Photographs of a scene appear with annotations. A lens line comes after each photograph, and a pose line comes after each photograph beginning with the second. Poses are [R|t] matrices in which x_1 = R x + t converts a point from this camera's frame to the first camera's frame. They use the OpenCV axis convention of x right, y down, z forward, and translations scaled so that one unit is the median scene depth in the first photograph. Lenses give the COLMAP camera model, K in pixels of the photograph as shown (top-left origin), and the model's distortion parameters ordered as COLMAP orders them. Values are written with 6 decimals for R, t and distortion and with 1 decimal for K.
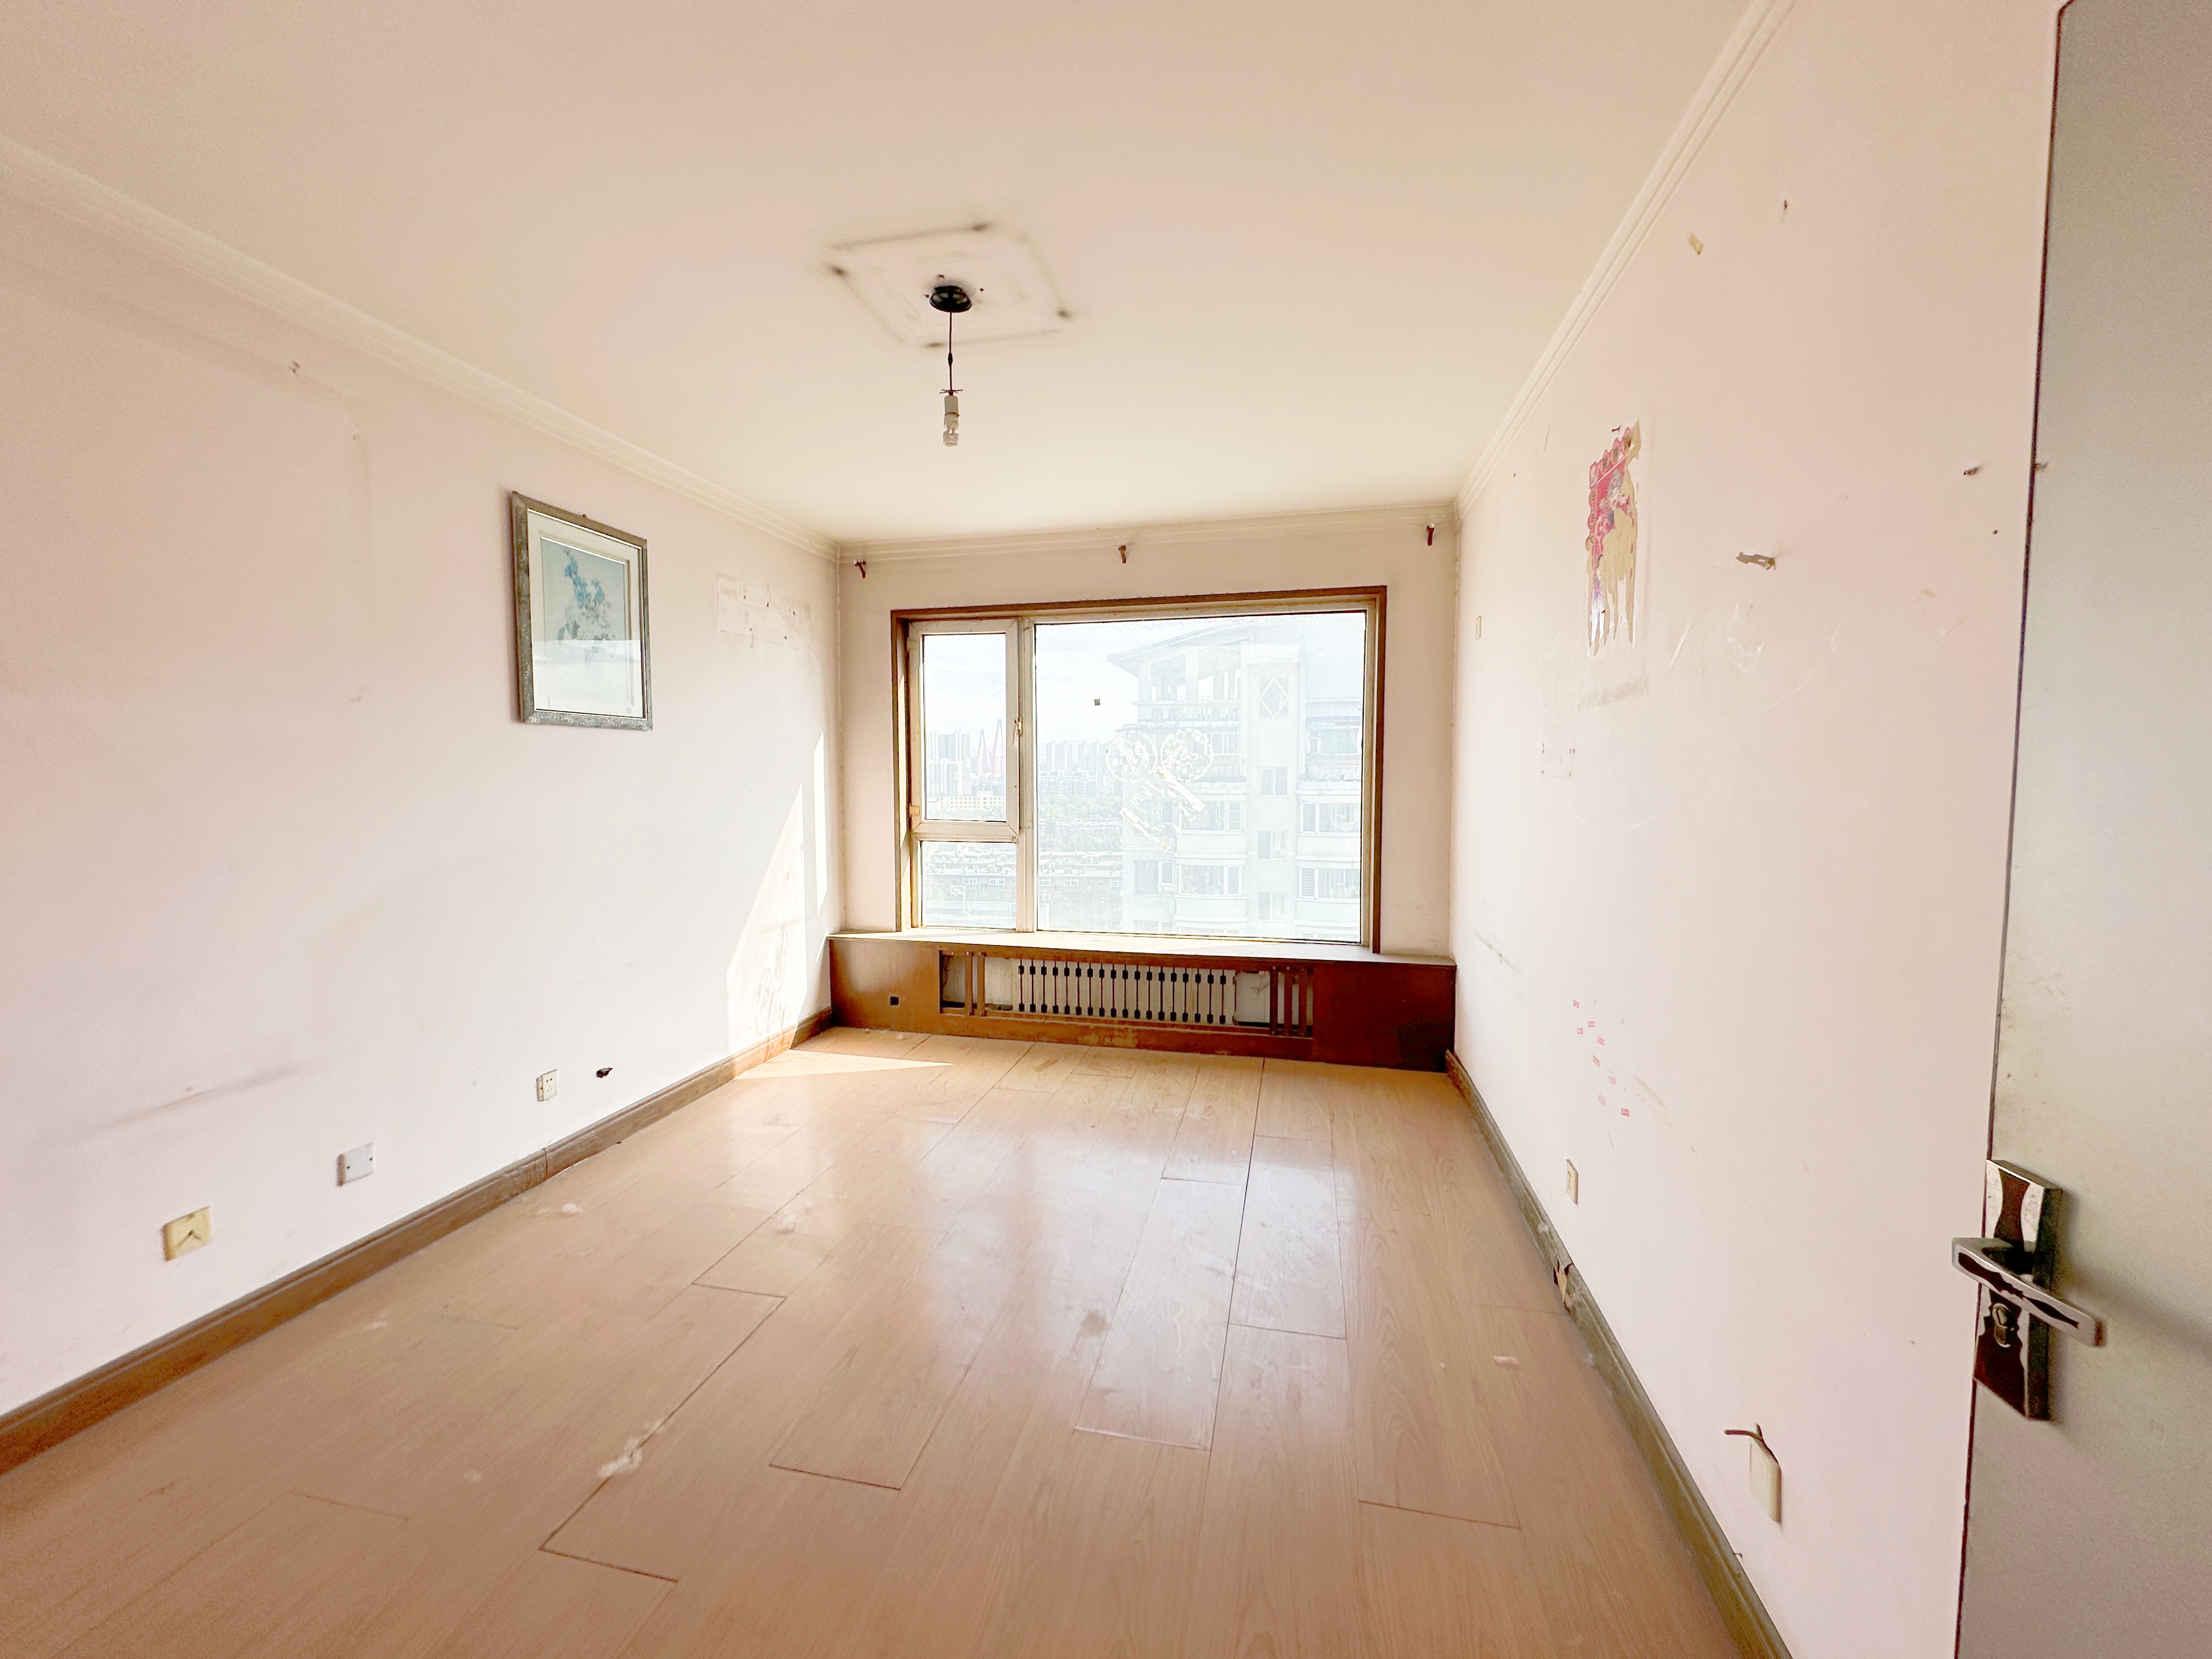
lens RADIAL K [[885.5, 0, 1096.9], [0, 885.5, 834.2], [0, 0, 1]] dist [0.000191, -0.000036]
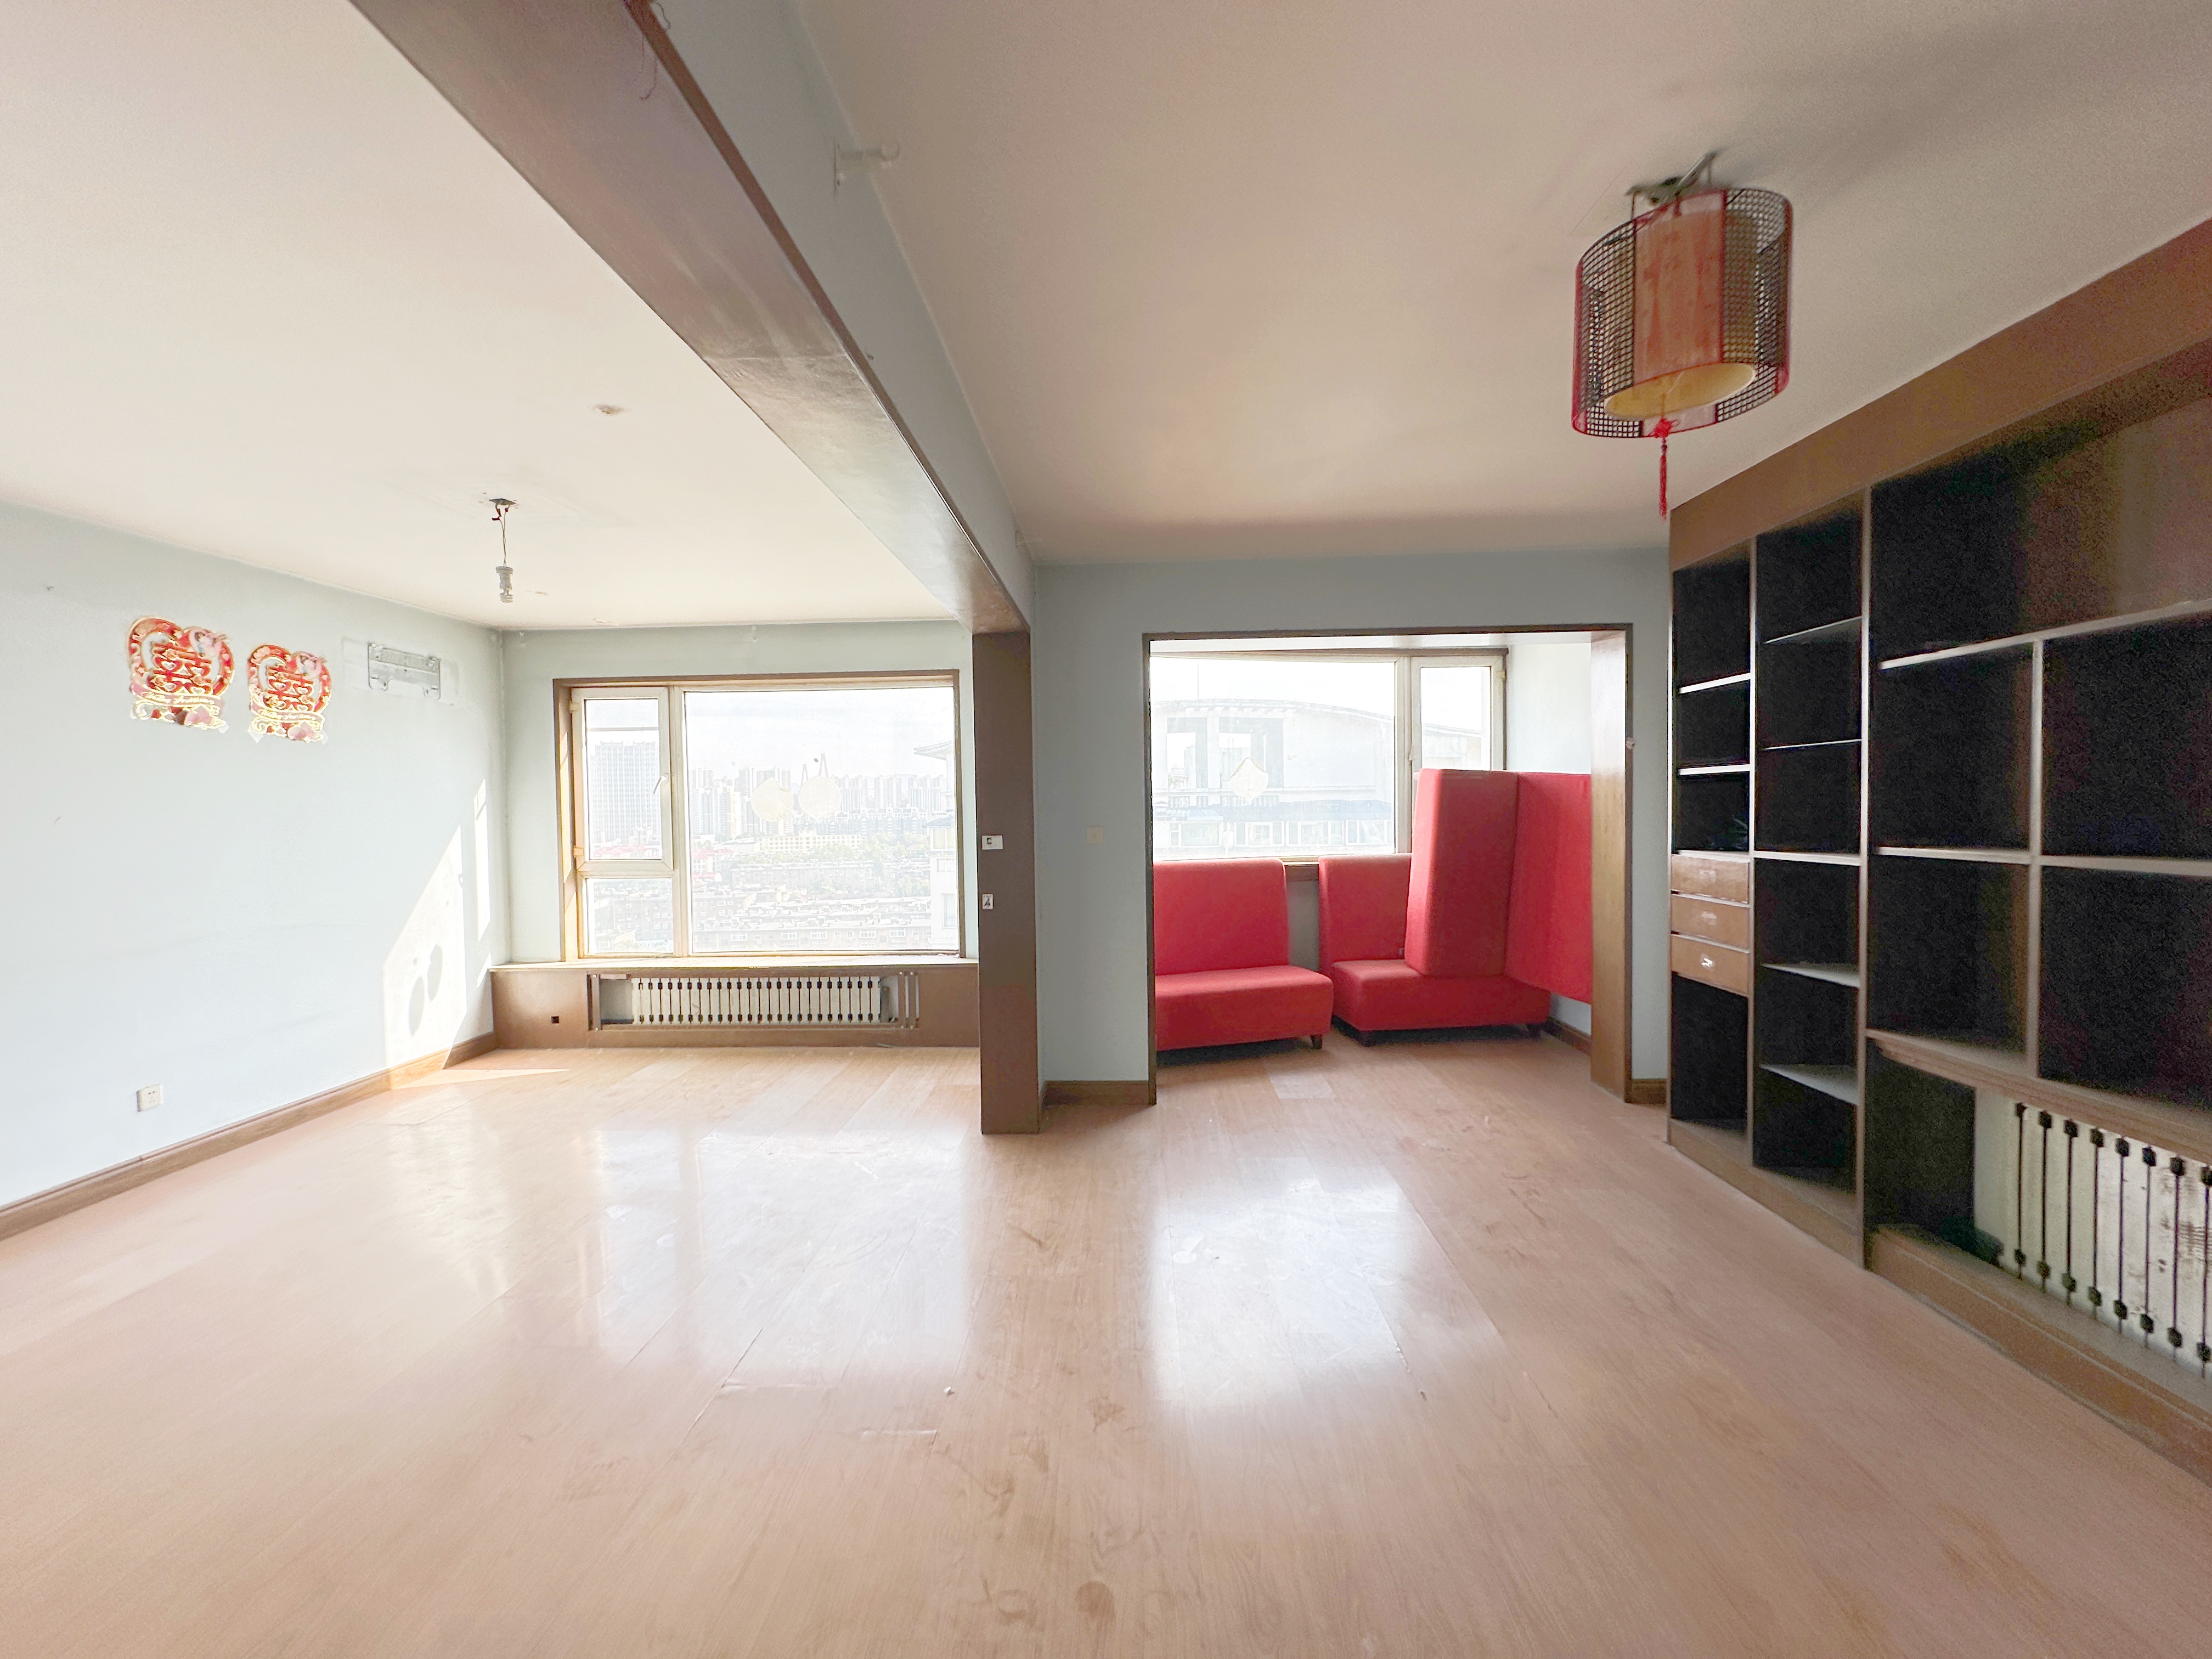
lens RADIAL K [[885.5, 0, 1108.1], [0, 885.5, 832.5], [0, 0, 1]] dist [0.000191, -0.000036]
pose [[0.979373, -0.011236, 0.201748, 0.235370], [0.022133, 0.998410, -0.051836, 0.022604], [-0.200845, 0.055232, 0.978065, -0.248006]]
